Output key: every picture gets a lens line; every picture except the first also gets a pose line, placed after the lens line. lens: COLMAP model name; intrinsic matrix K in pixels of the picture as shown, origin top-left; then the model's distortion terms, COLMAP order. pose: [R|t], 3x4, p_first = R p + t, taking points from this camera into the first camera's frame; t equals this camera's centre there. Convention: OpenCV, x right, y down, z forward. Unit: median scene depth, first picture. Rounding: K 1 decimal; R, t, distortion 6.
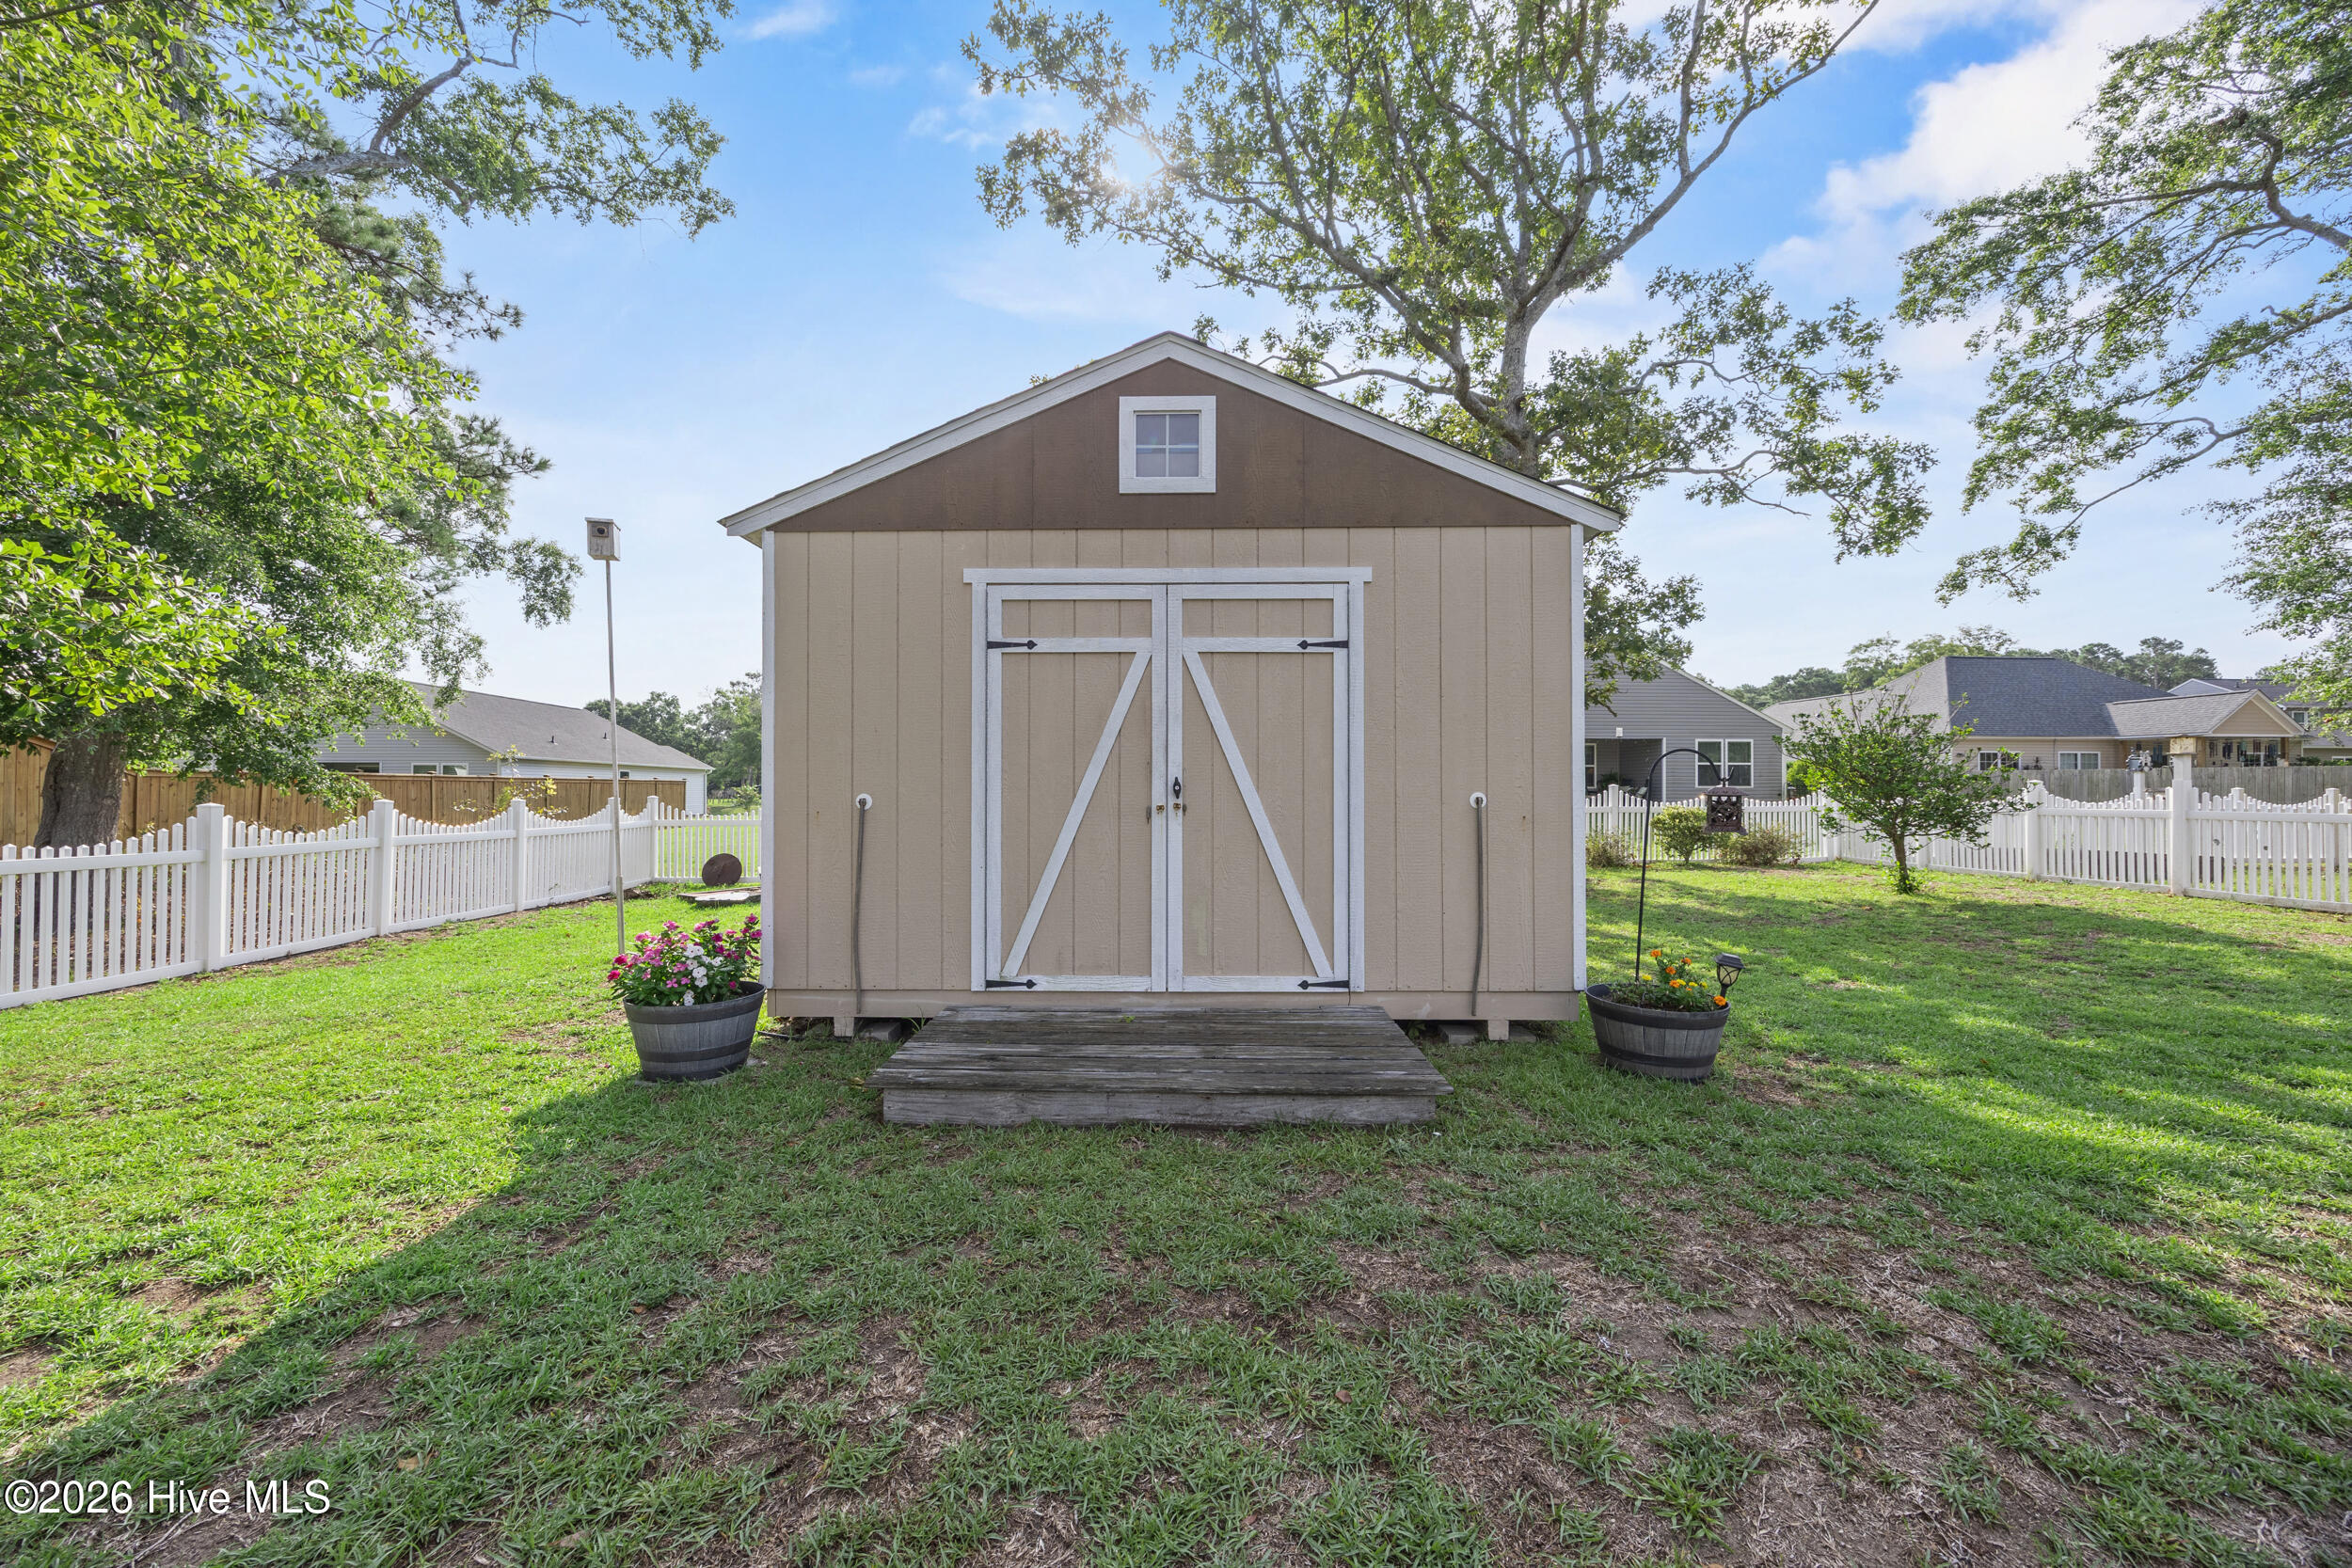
lens RADIAL K [[897.1, 0, 1170.8], [0, 897.1, 785.8], [0, 0, 1]] dist [-0.002984, -0.000127]
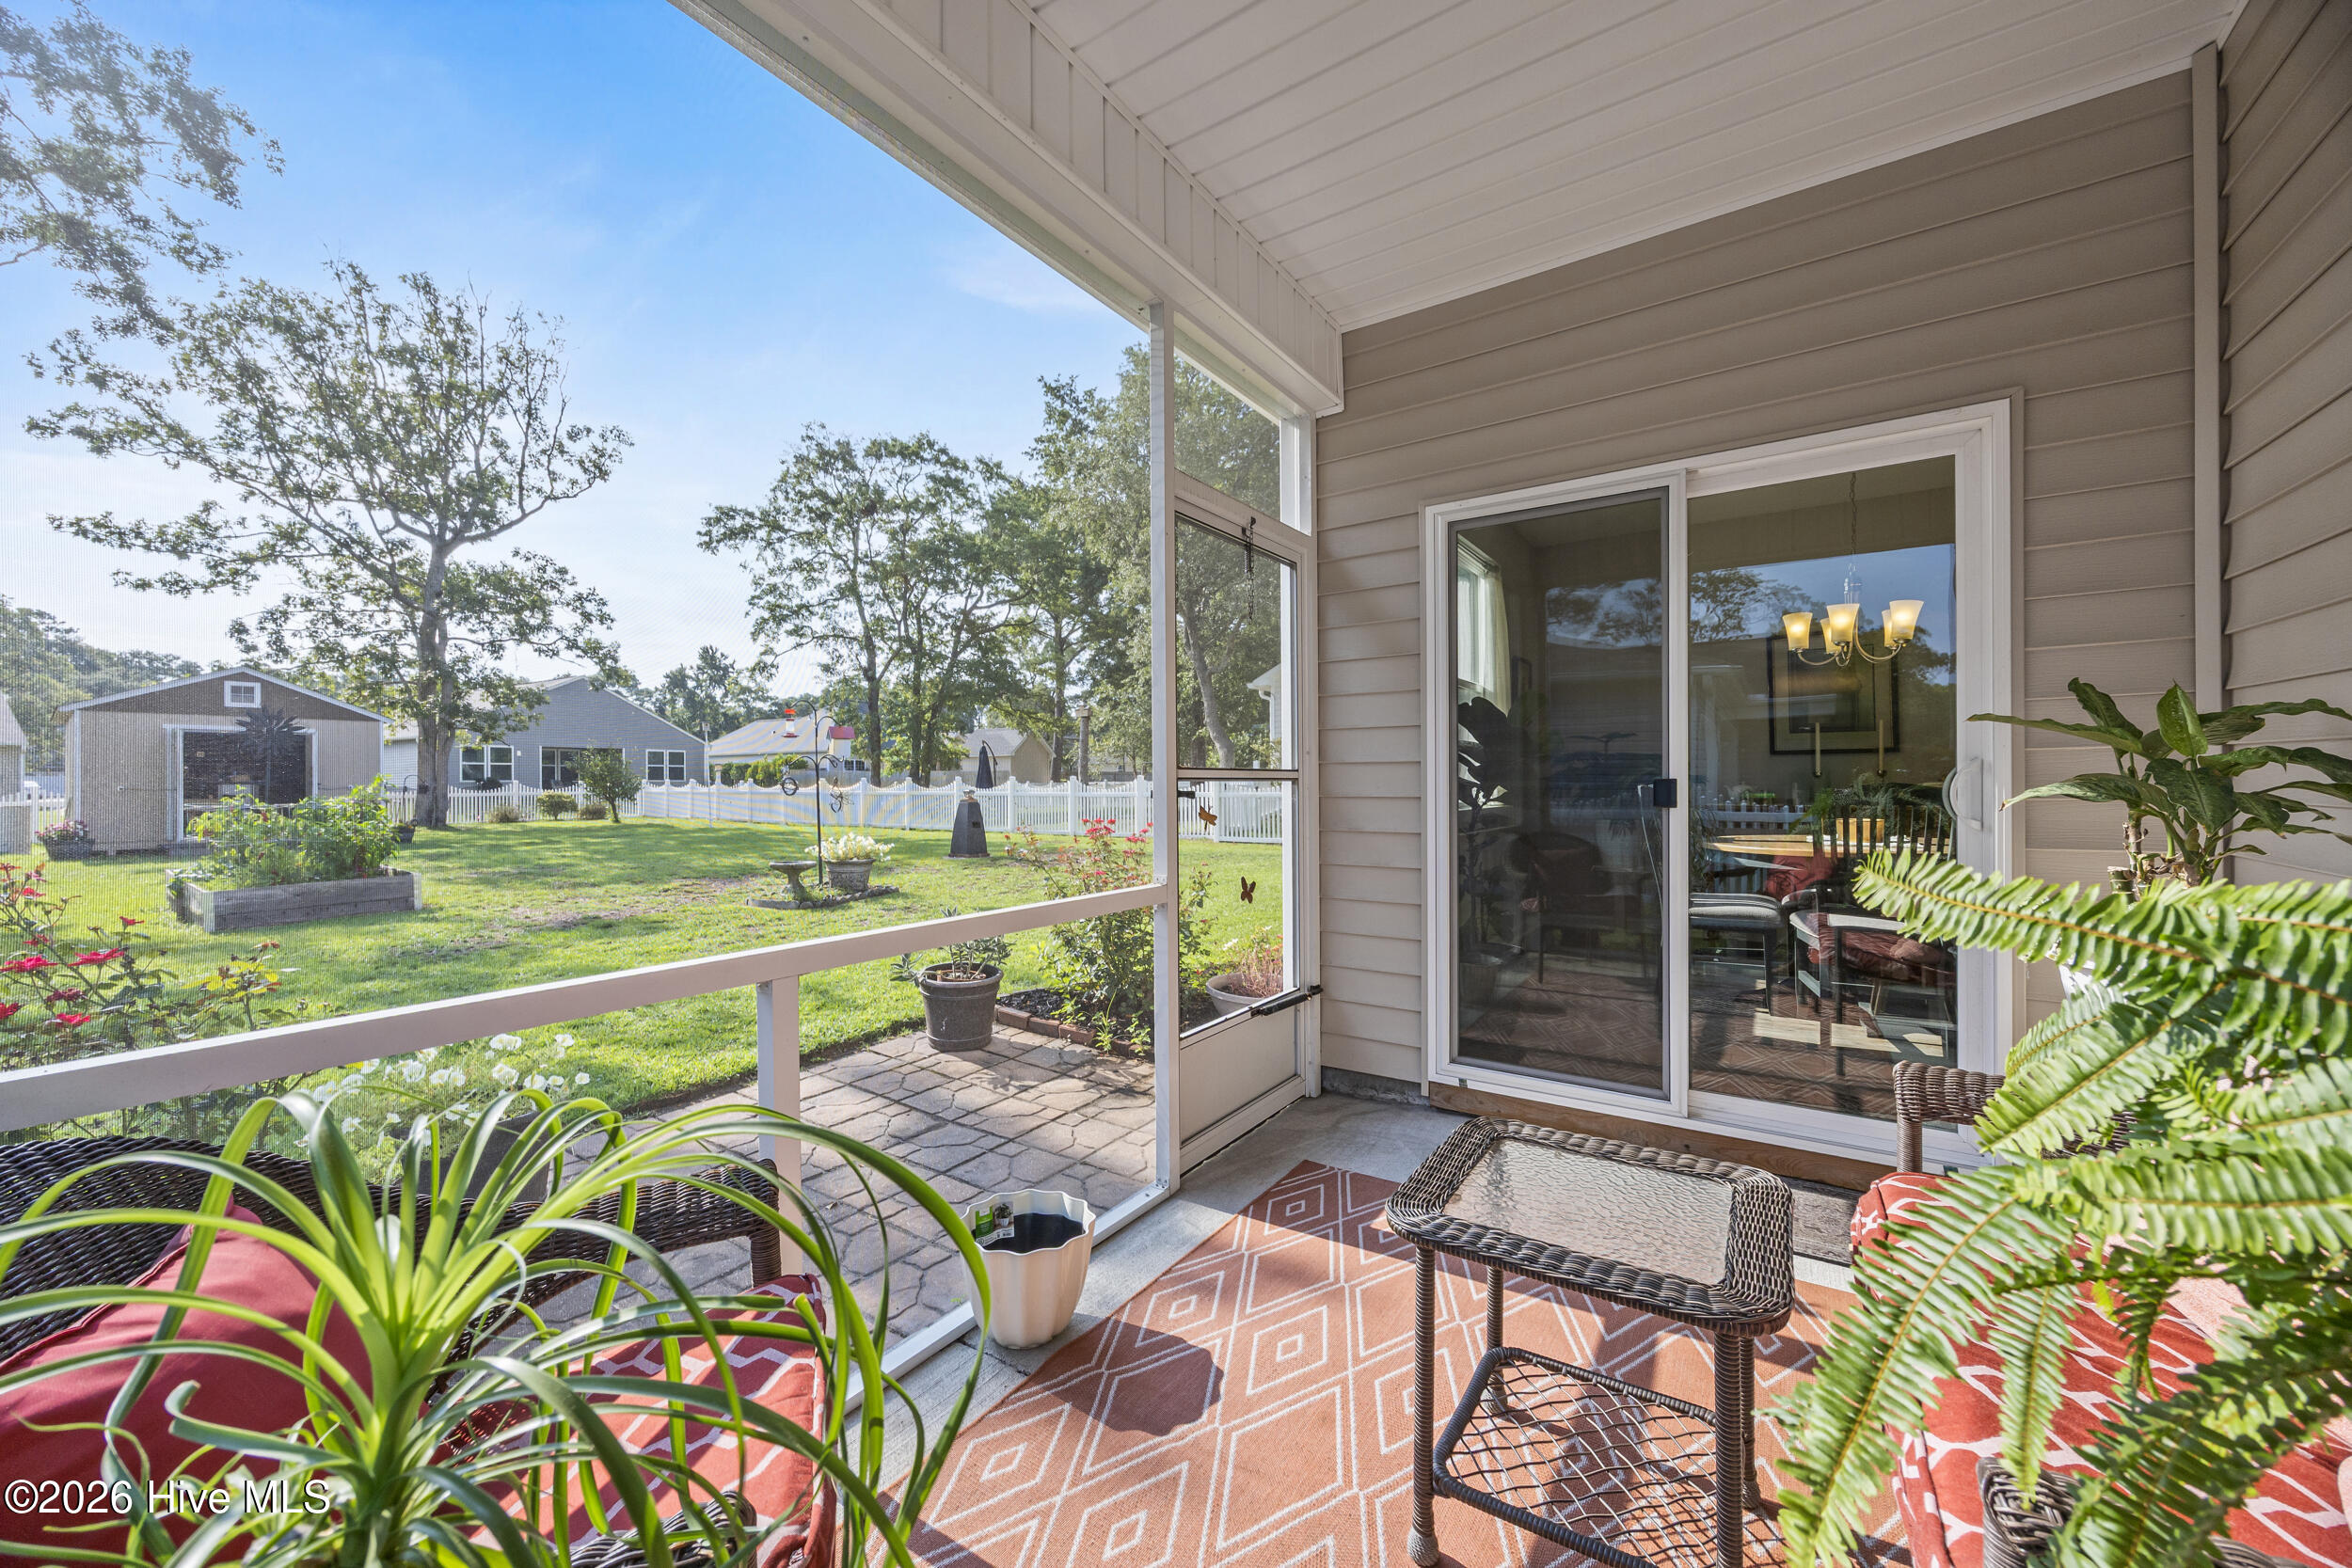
lens RADIAL K [[897.1, 0, 1170.6], [0, 897.1, 781.3], [0, 0, 1]] dist [-0.002984, -0.000127]
pose [[0.604962, -0.003737, 0.796246, -0.162506], [0.001067, 0.999992, 0.003883, -0.006167], [-0.796254, -0.001499, 0.604961, -1.117724]]
